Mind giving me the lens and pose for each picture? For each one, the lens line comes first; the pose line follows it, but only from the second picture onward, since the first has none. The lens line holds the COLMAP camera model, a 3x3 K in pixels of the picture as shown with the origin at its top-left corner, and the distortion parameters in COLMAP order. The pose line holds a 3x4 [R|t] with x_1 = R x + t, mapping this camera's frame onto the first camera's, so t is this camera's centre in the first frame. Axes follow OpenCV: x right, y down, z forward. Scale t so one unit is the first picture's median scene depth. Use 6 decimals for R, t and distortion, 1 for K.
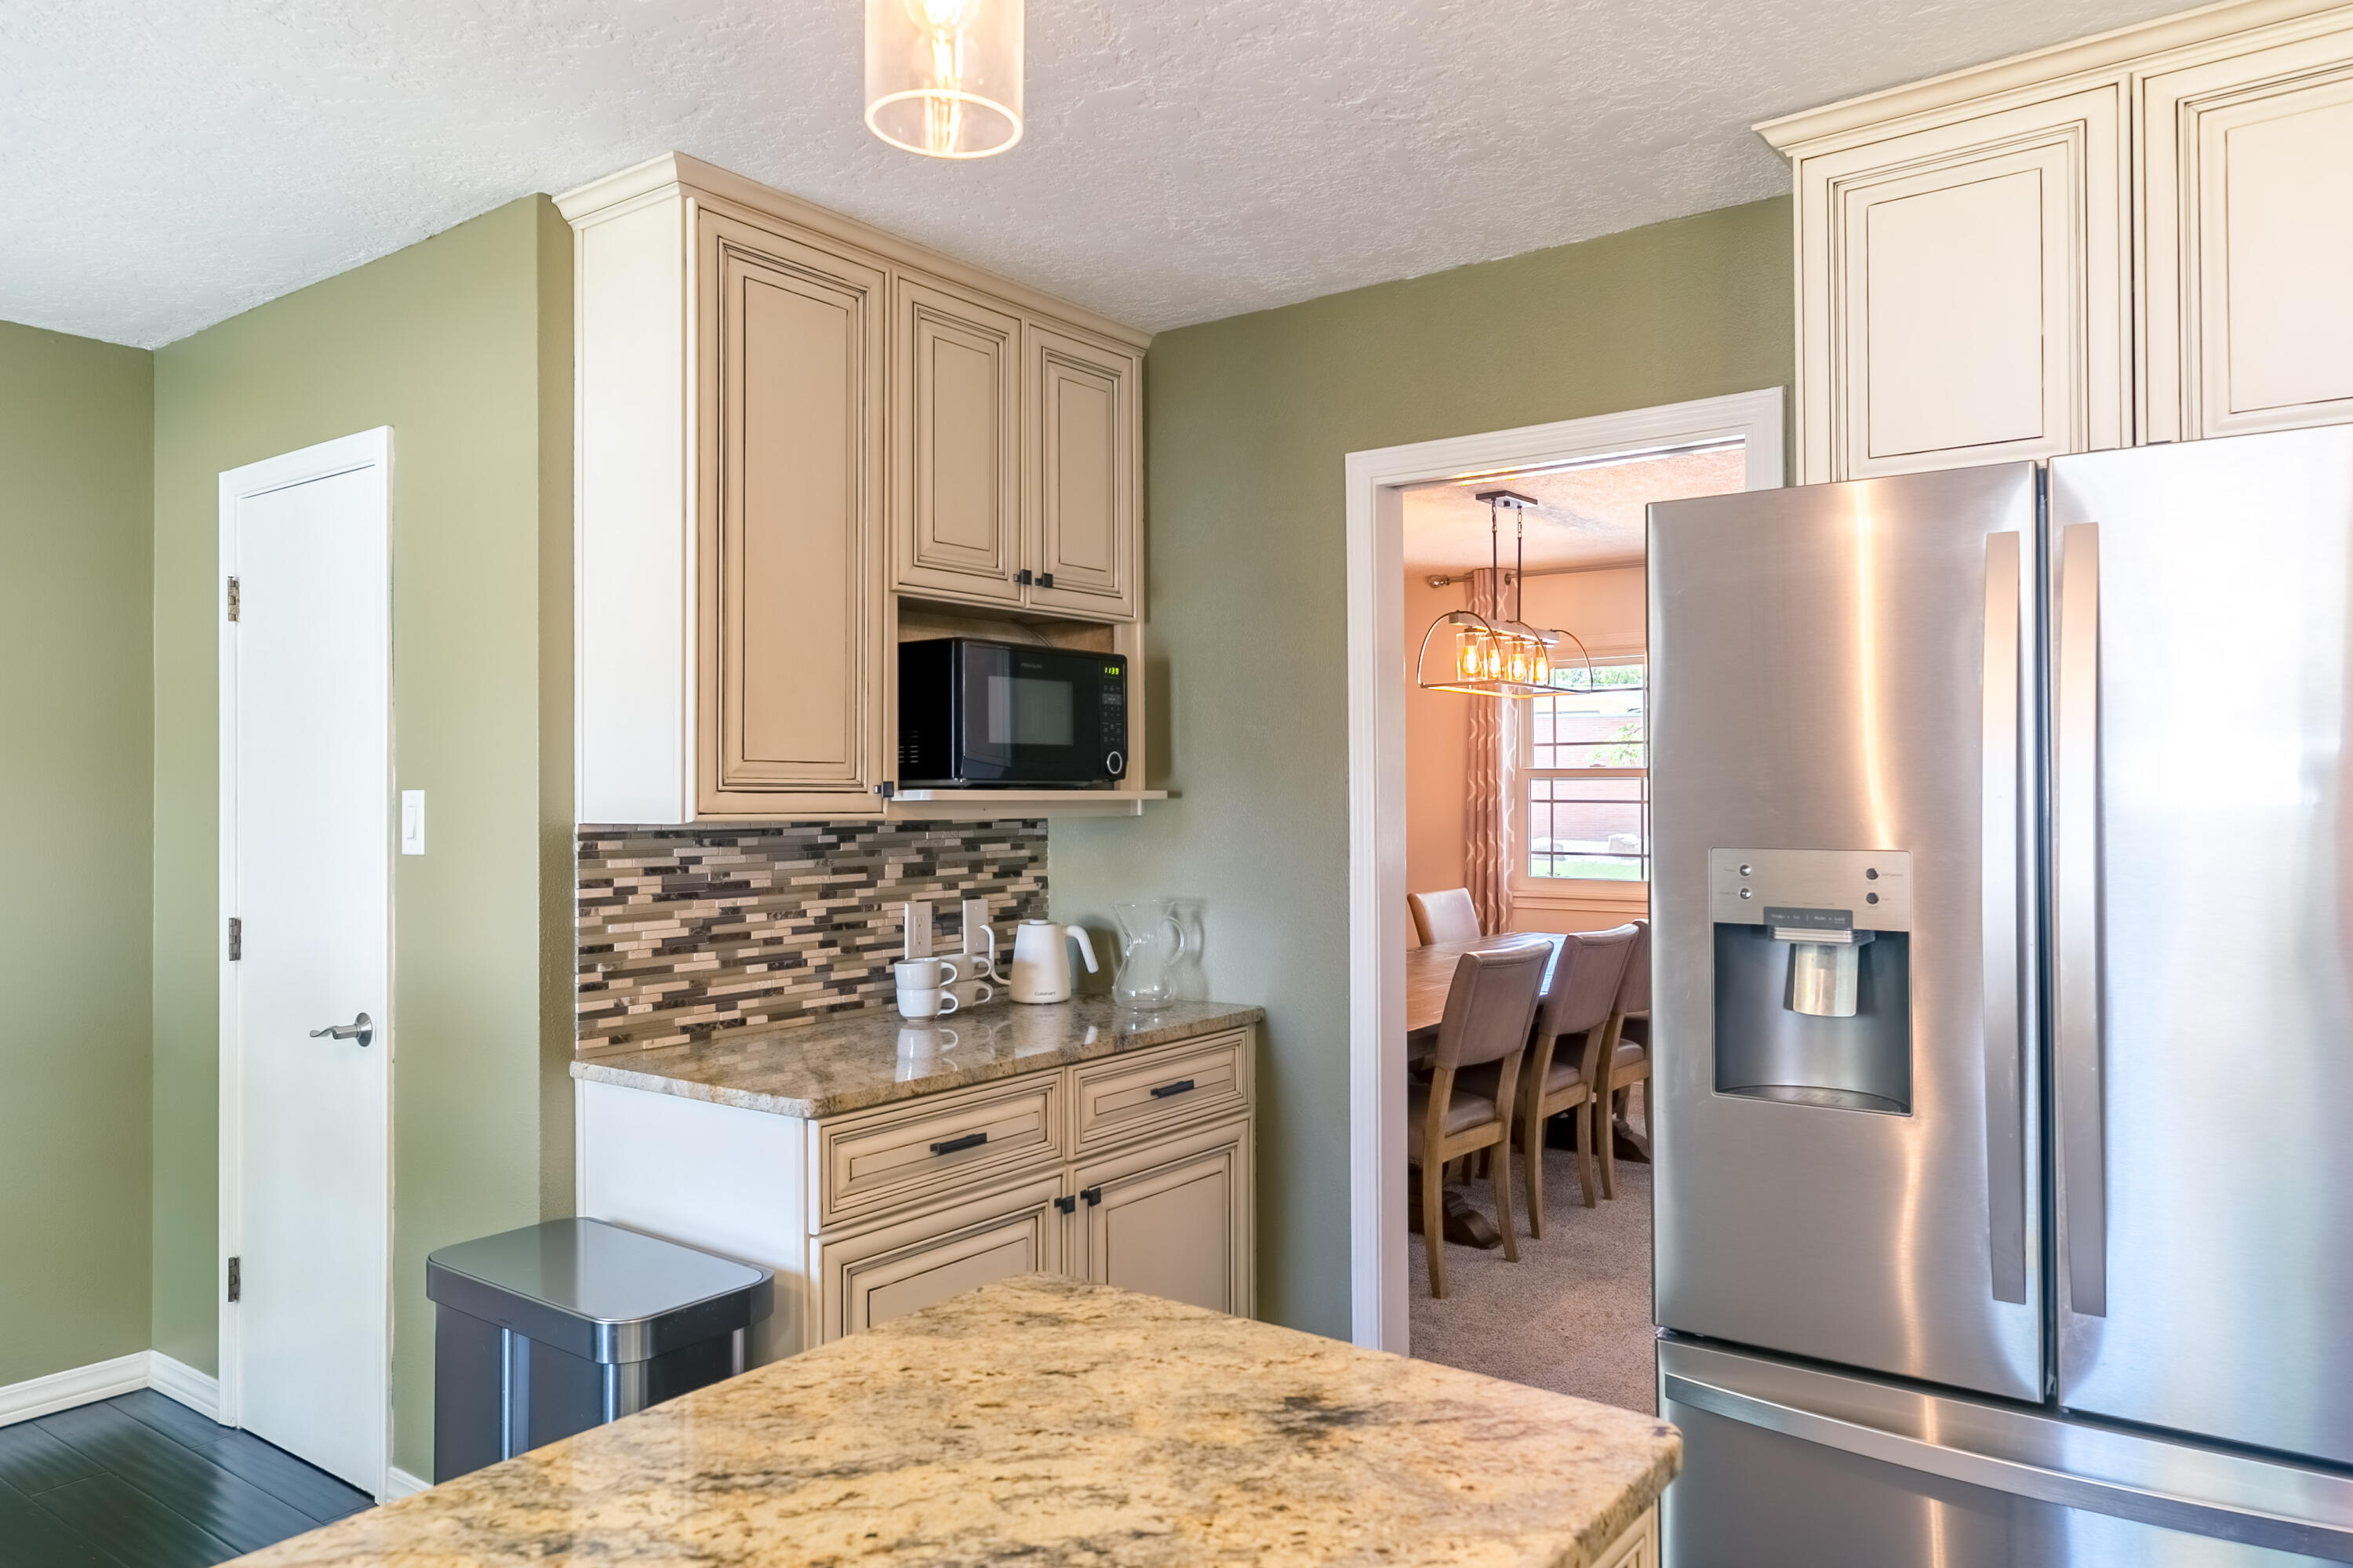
lens RADIAL K [[1571.1, 0, 1188.6], [0, 1571.1, 783.6], [0, 0, 1]] dist [0.003432, -0.000449]
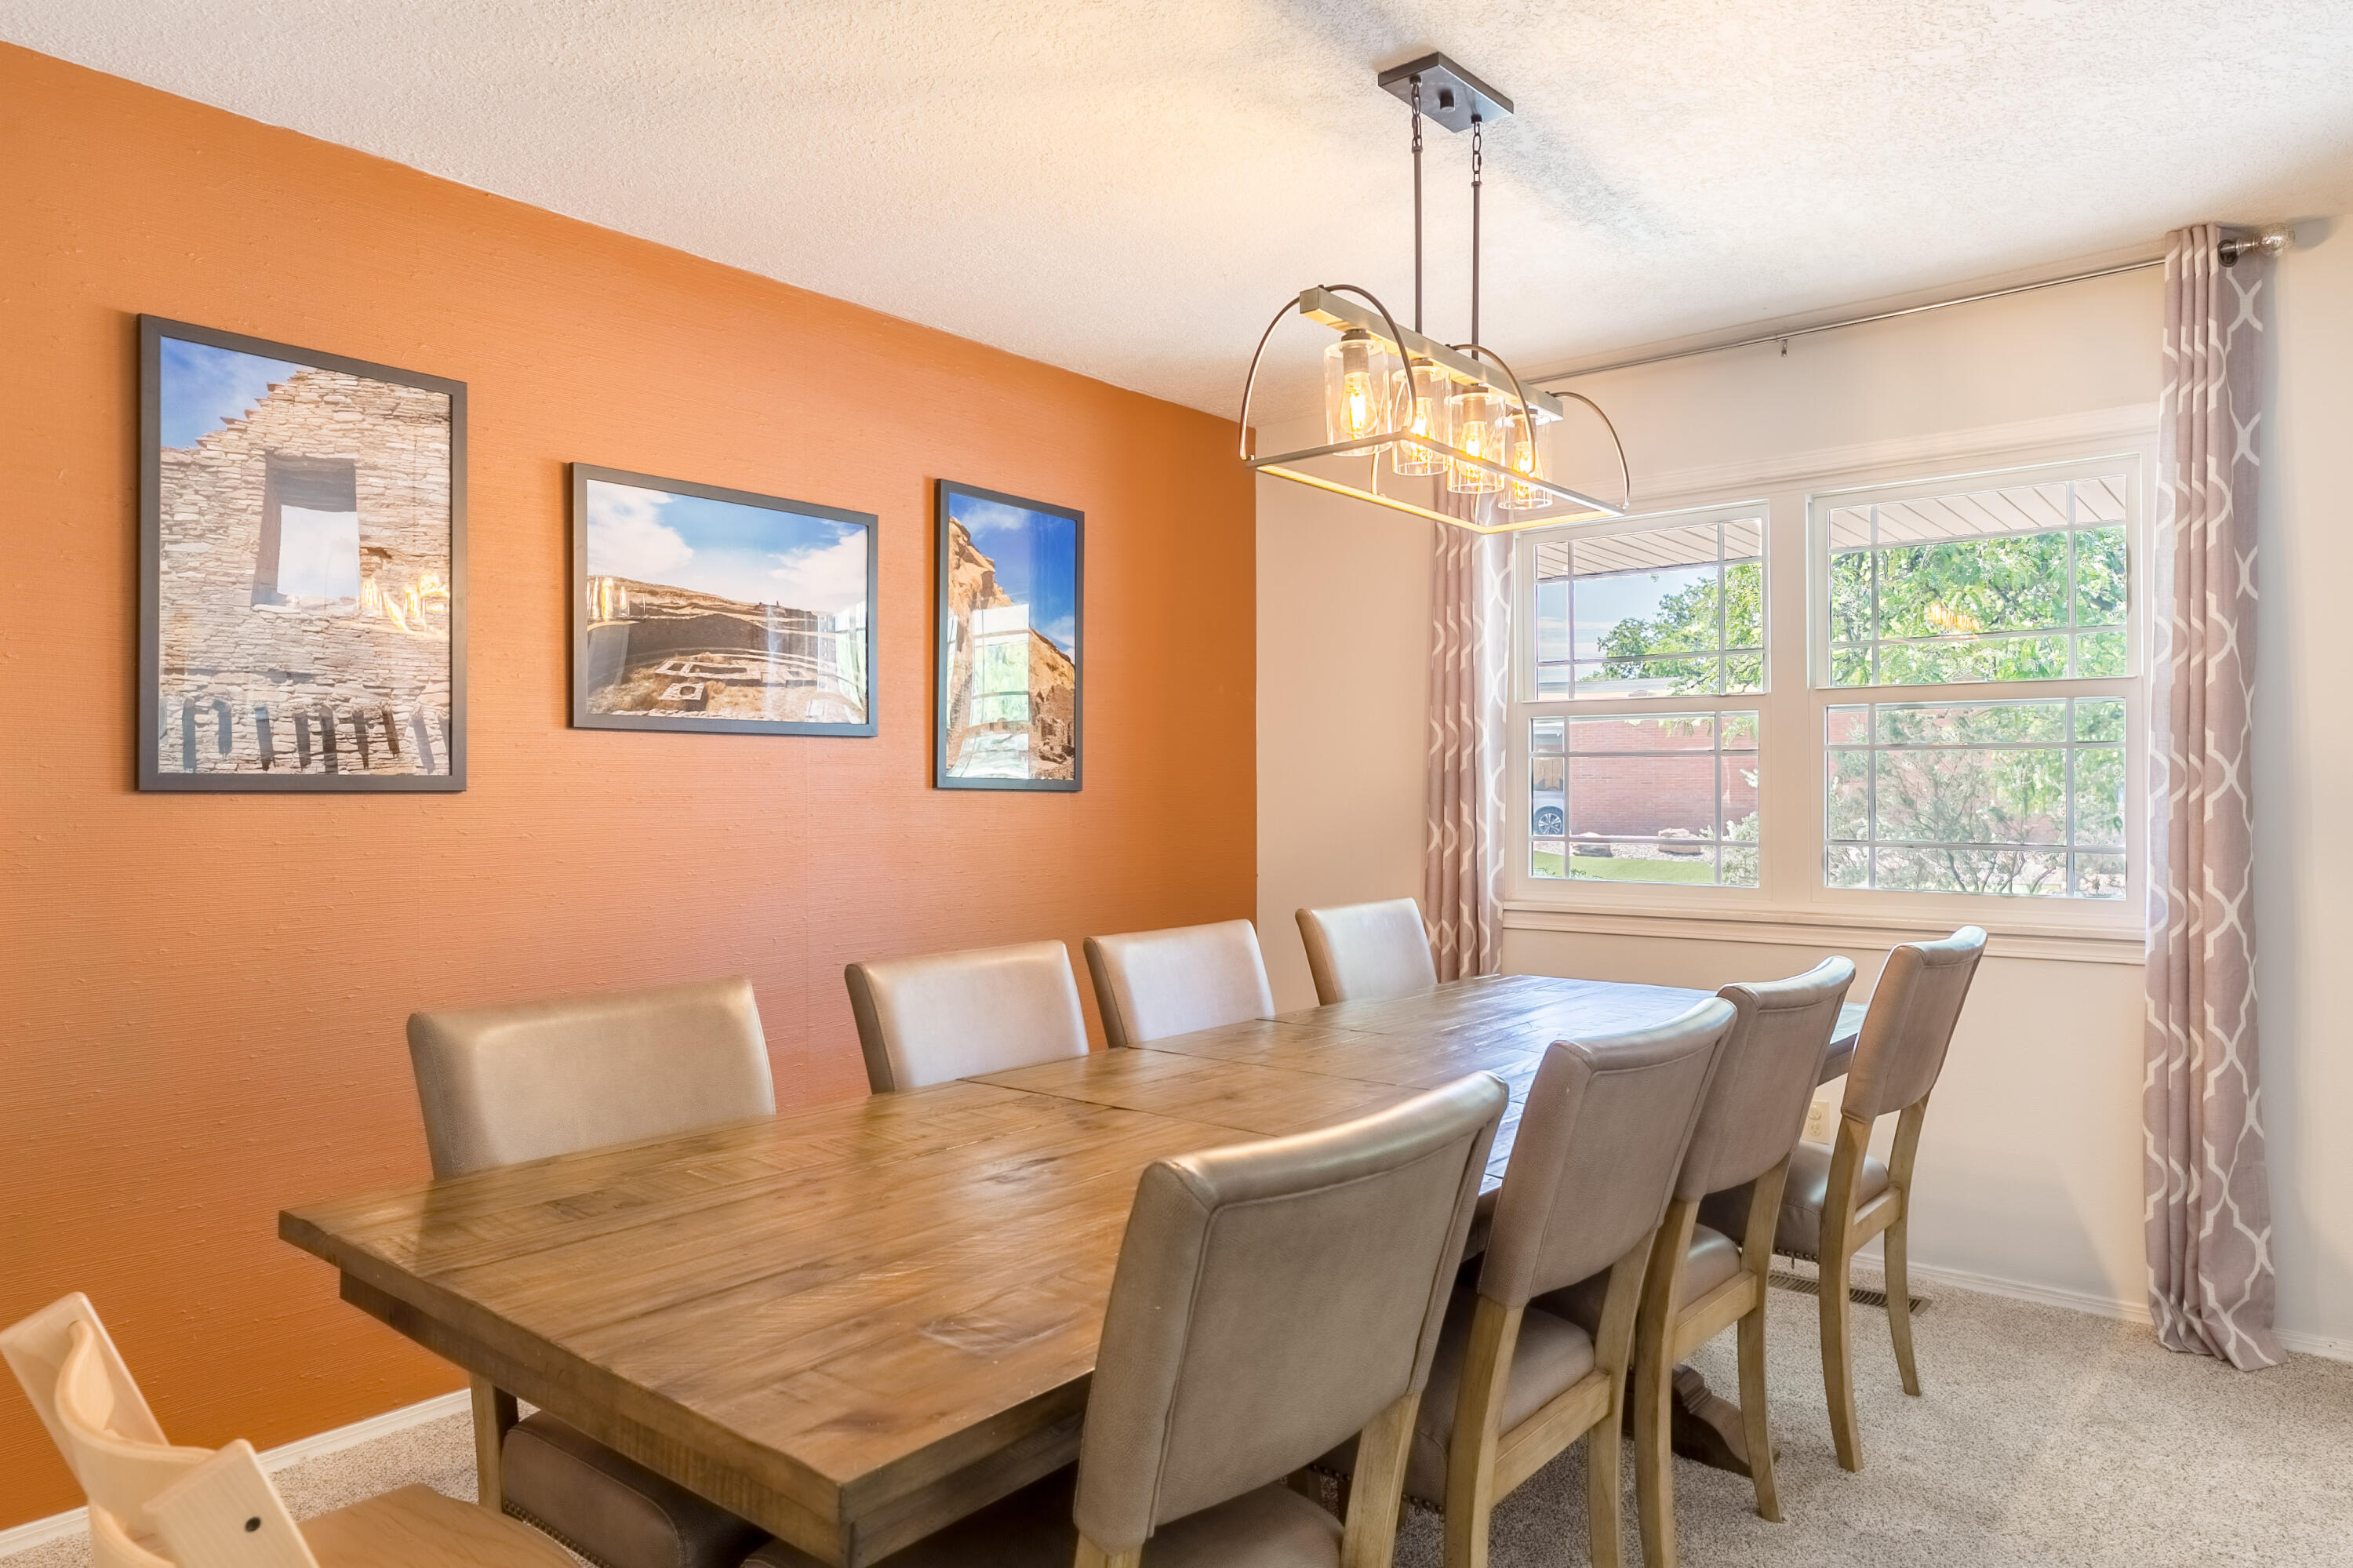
lens RADIAL K [[1571.1, 0, 1184.1], [0, 1571.1, 786.9], [0, 0, 1]] dist [0.003432, -0.000449]
pose [[0.999474, -0.001889, -0.032365, 0.132051], [0.002046, 0.999986, 0.004799, 0.026709], [0.032355, -0.004863, 0.999465, 0.496464]]
